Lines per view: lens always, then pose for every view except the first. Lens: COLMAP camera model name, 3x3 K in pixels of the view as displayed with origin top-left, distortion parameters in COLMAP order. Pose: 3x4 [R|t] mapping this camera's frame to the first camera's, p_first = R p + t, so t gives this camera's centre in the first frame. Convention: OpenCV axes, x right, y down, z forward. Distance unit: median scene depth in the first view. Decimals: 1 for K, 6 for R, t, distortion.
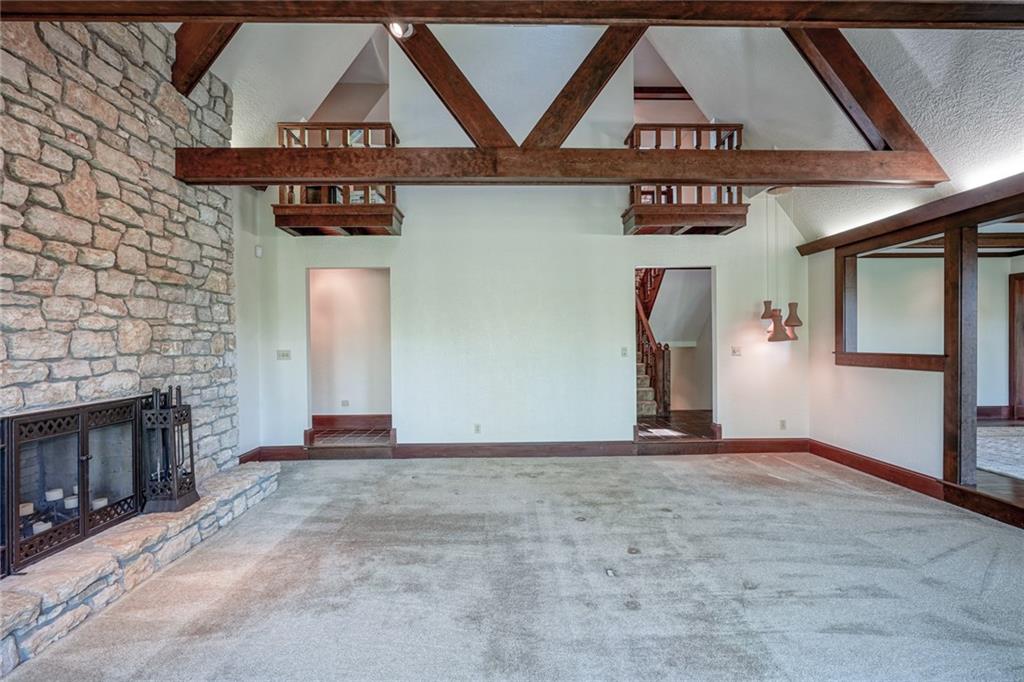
lens RADIAL K [[466.5, 0, 510.4], [0, 466.5, 345.7], [0, 0, 1]] dist [-0.012748, 0.004409]
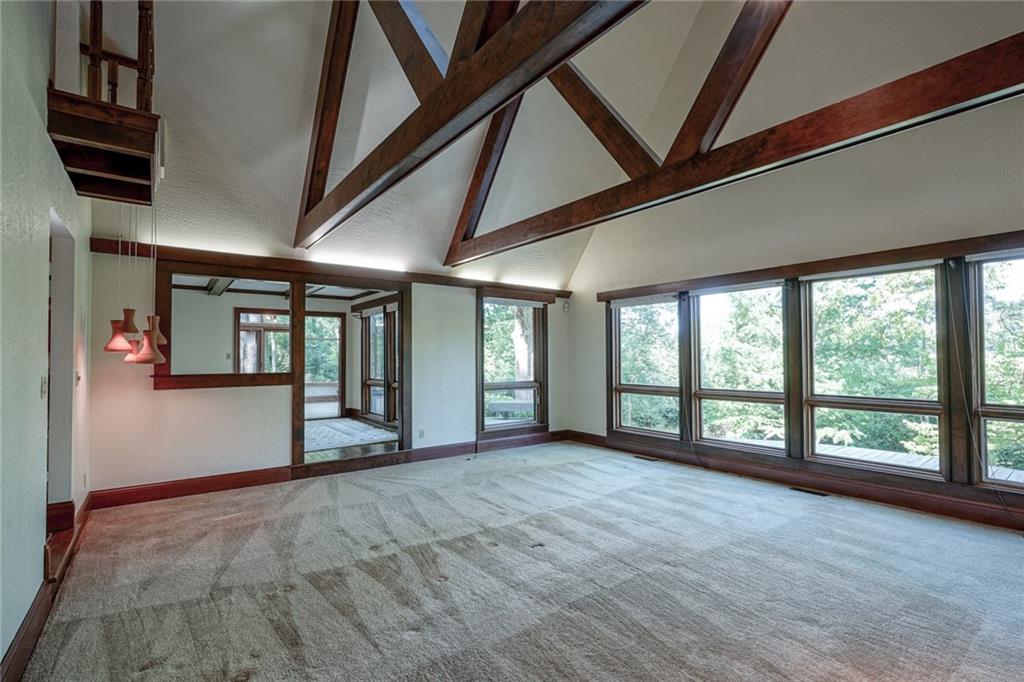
lens RADIAL K [[466.5, 0, 510.4], [0, 466.5, 345.7], [0, 0, 1]] dist [-0.012748, 0.004409]
pose [[-0.583978, 0.030720, 0.811188, -0.665045], [0.016571, 0.999527, -0.025924, -0.013524], [-0.811600, -0.001697, -0.584211, 1.550953]]
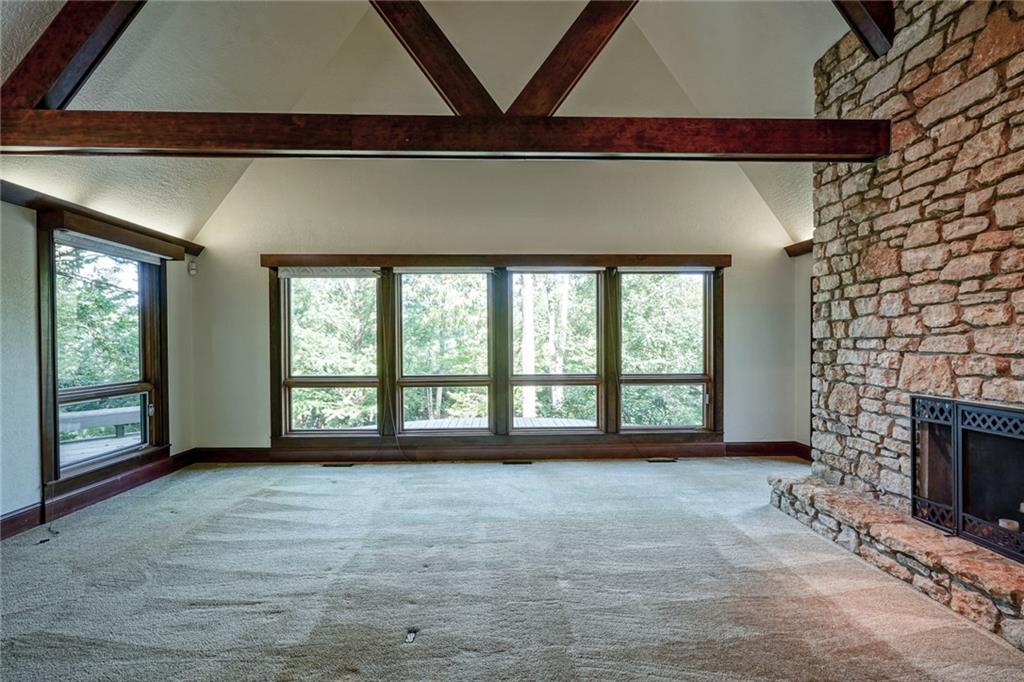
lens RADIAL K [[466.5, 0, 510.4], [0, 466.5, 345.7], [0, 0, 1]] dist [-0.012748, 0.004409]
pose [[-0.999864, 0.013383, -0.009681, 0.038374], [0.013188, 0.999715, 0.019923, -0.017647], [0.009945, 0.019793, -0.999755, 1.549687]]
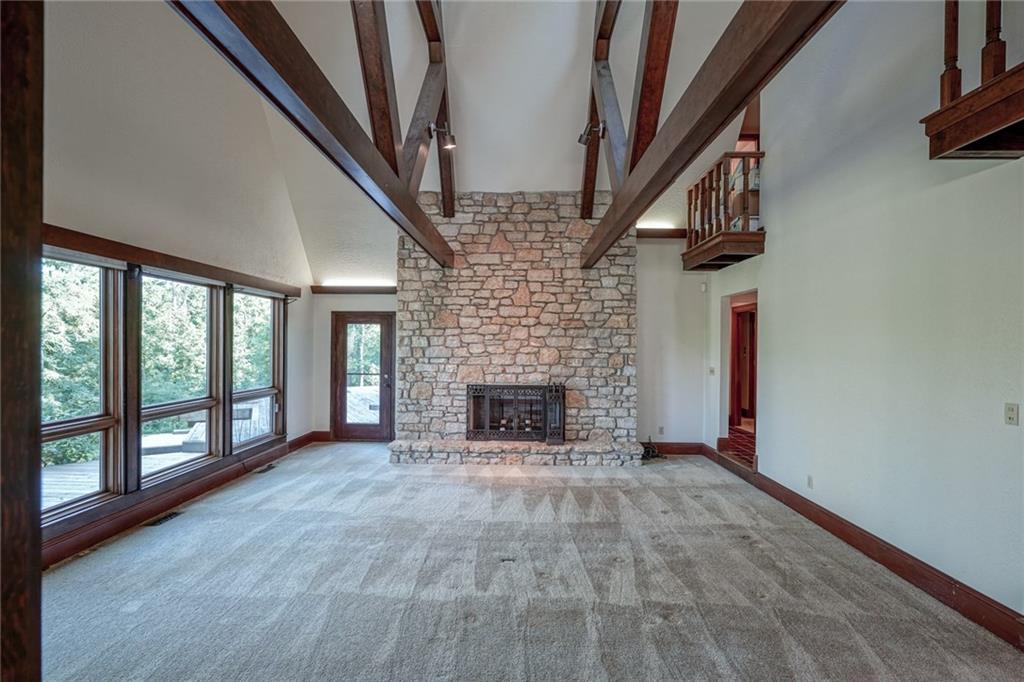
lens RADIAL K [[462.0, 0, 509.8], [0, 462.0, 345.9], [0, 0, 1]] dist [-0.013676, 0.006180]
pose [[-0.052423, 0.008618, -0.998588, 1.232582], [-0.018246, 0.999788, 0.009586, -0.080232], [0.998458, 0.018722, -0.052255, 0.921064]]
